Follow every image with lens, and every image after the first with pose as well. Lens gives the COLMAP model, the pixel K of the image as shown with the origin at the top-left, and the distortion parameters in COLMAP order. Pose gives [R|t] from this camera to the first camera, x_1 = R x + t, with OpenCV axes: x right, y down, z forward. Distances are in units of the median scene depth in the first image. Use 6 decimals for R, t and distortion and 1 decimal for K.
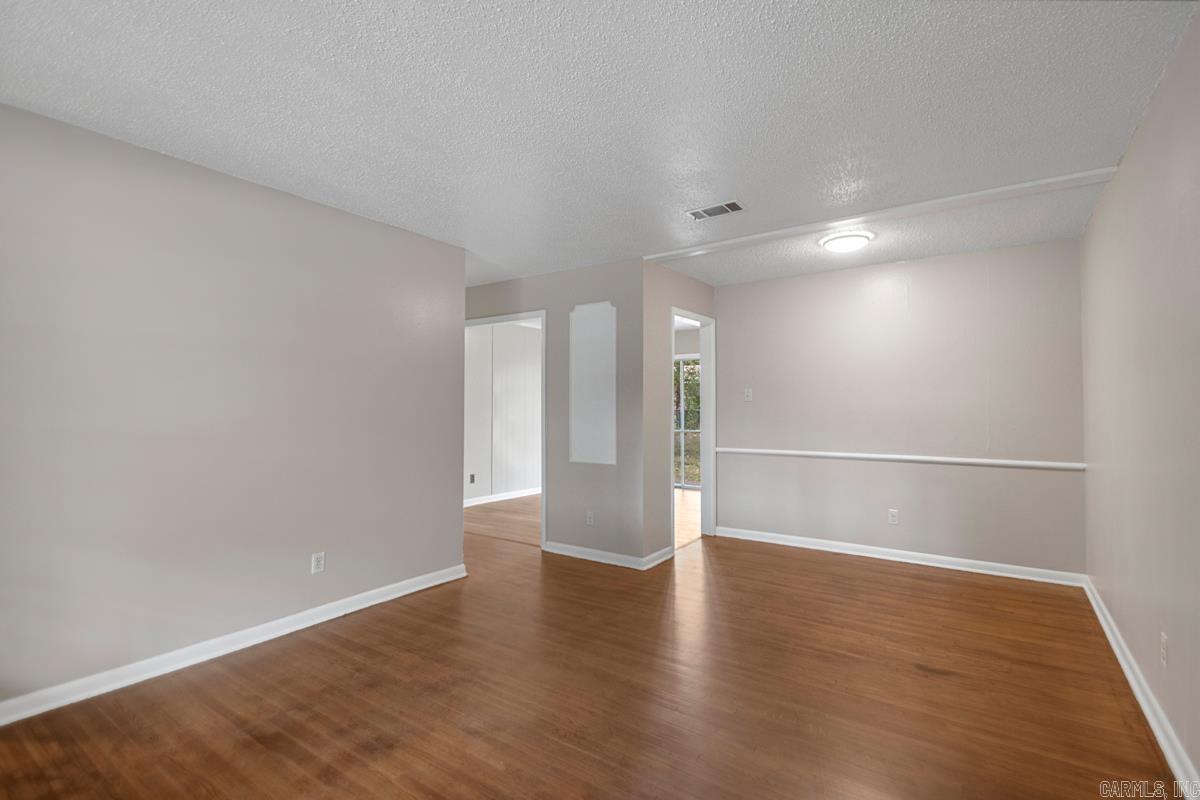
lens RADIAL K [[555.6, 0, 608.5], [0, 555.6, 417.0], [0, 0, 1]] dist [0.038641, -0.020065]
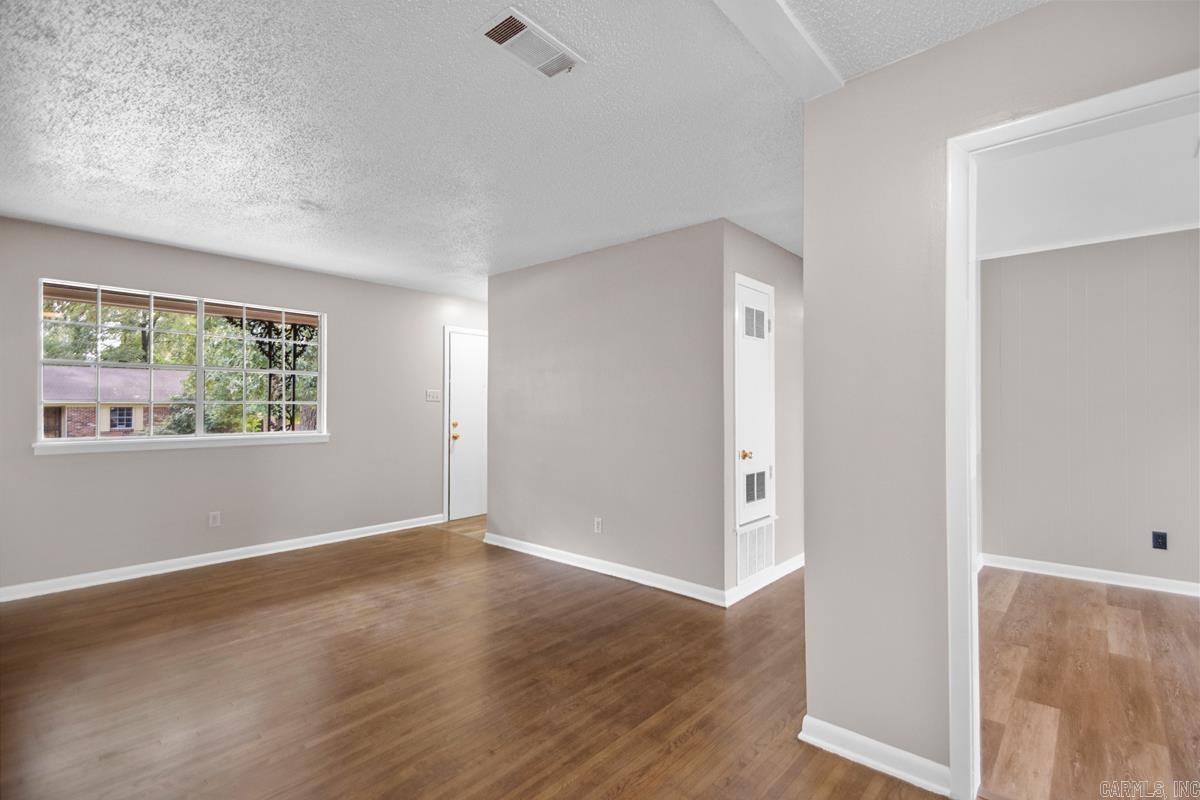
lens RADIAL K [[550.4, 0, 600.0], [0, 550.4, 400.0], [0, 0, 1]] dist [0.067131, -0.030805]
pose [[-0.129957, -0.009115, -0.991478, 0.882307], [-0.016441, 0.999840, -0.007037, -0.025827], [0.991383, 0.015387, -0.130086, 1.354478]]
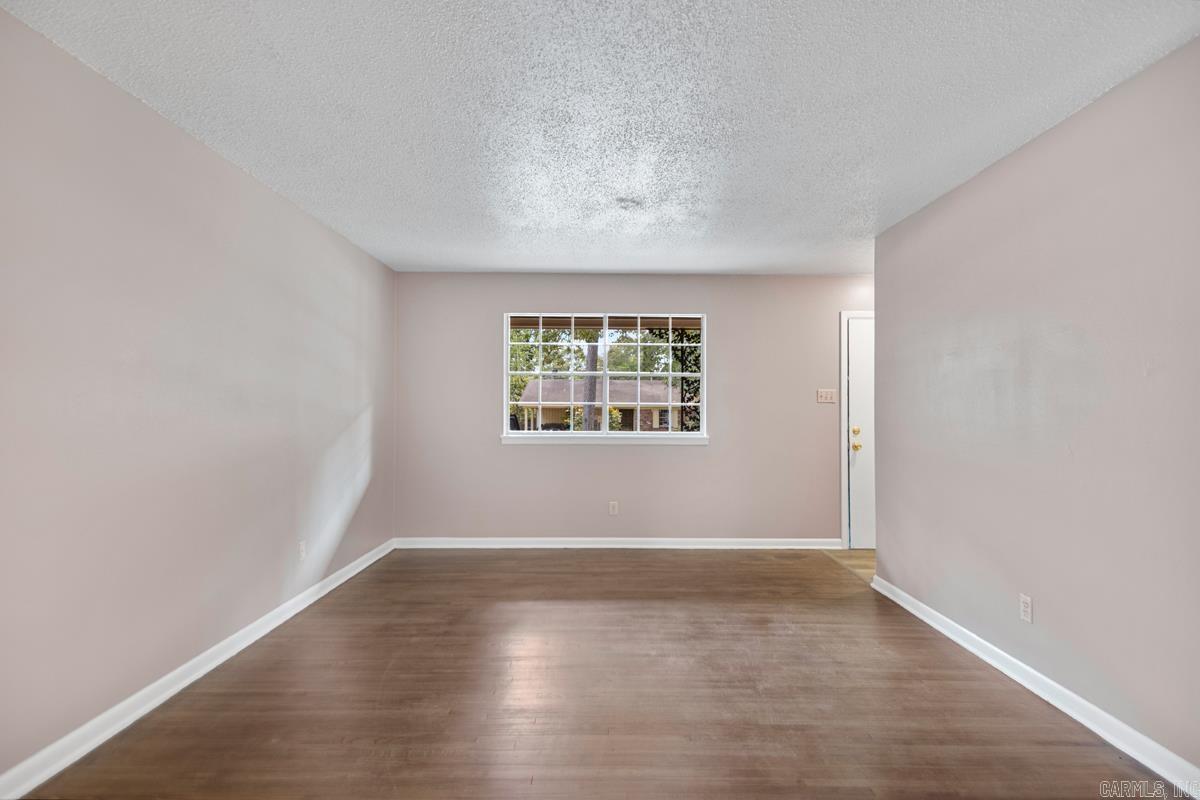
lens RADIAL K [[558.2, 0, 612.0], [0, 558.2, 398.1], [0, 0, 1]] dist [0.040006, -0.016327]
pose [[-0.817950, -0.011947, -0.575166, 0.471651], [-0.011586, 0.999924, -0.004293, -0.023866], [0.575173, 0.003153, -0.818026, 1.525978]]
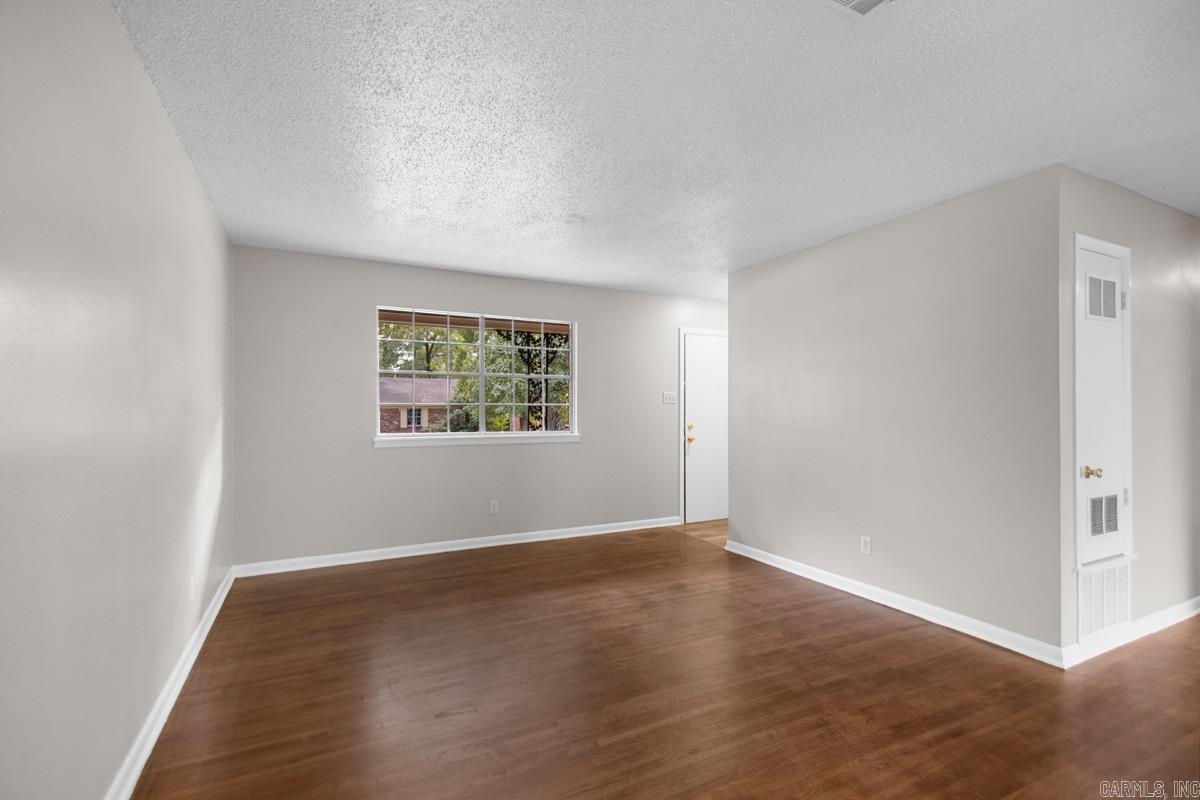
lens RADIAL K [[551.2, 0, 607.6], [0, 551.2, 406.3], [0, 0, 1]] dist [0.036662, -0.000627]
pose [[-0.471713, -0.000497, -0.881752, 0.842174], [-0.013744, 0.999883, 0.006789, -0.024984], [0.881645, 0.015321, -0.471665, 1.237009]]
